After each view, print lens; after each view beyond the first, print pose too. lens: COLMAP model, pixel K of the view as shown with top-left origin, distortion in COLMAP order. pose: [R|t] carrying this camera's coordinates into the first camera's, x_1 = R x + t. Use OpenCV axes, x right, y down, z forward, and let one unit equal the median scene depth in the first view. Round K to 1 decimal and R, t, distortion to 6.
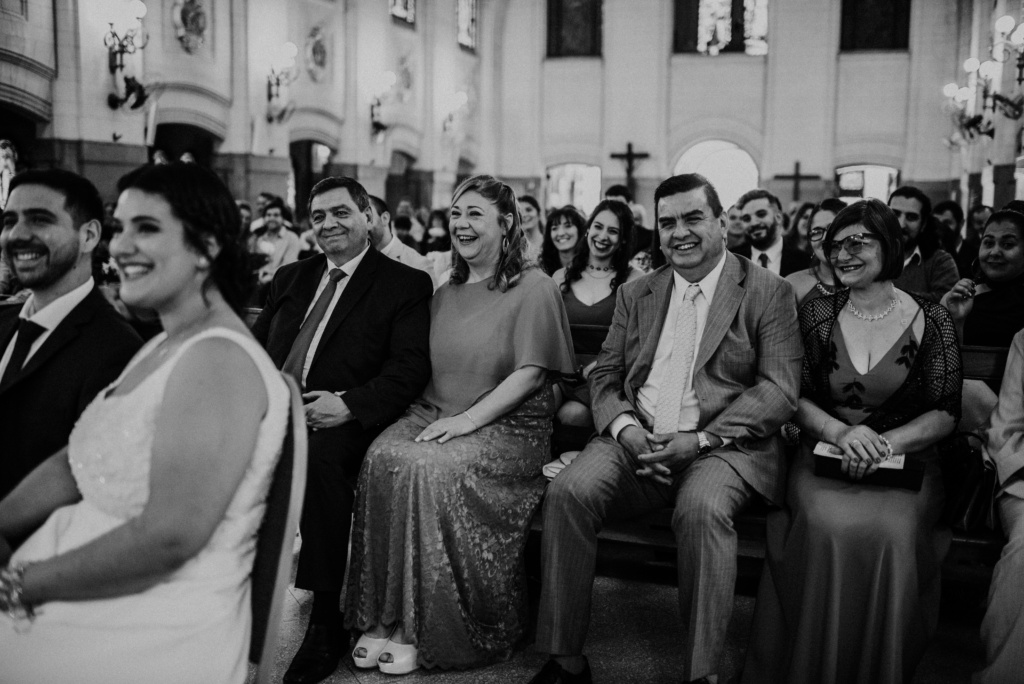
lens RADIAL K [[1033.8, 0, 512.0], [0, 1033.8, 342.0], [0, 0, 1]] dist [-0.073210, 0.086143]
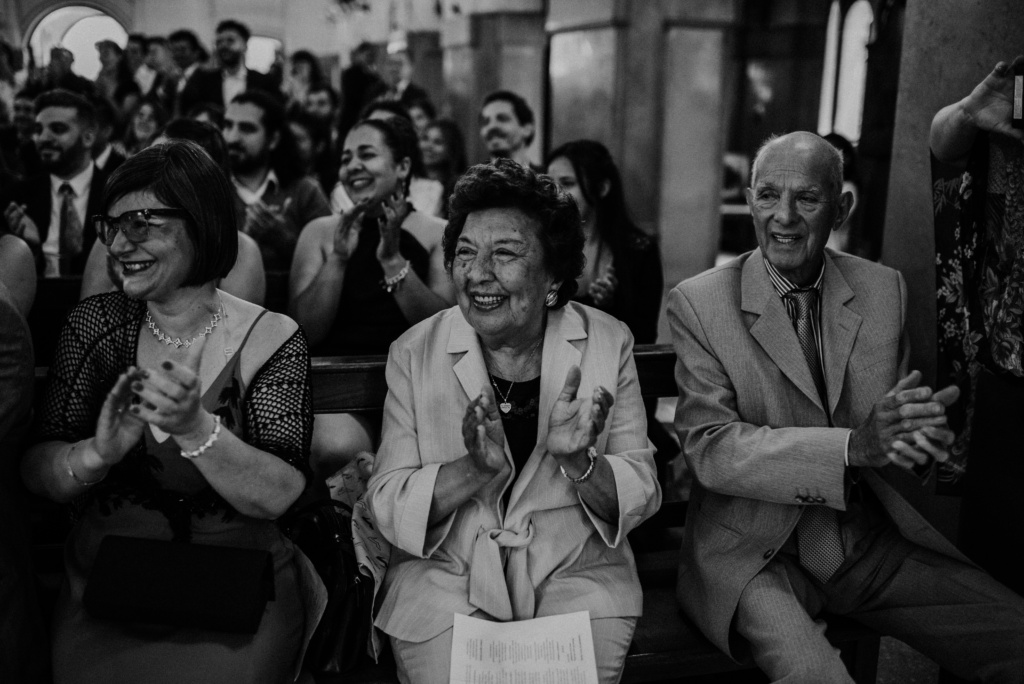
lens RADIAL K [[1033.8, 0, 512.0], [0, 1033.8, 342.0], [0, 0, 1]] dist [-0.073210, 0.086143]
pose [[0.836750, -0.090063, 0.540128, 0.188473], [0.027687, 0.992078, 0.122532, -0.094768], [-0.546885, -0.087574, 0.832615, 0.384174]]
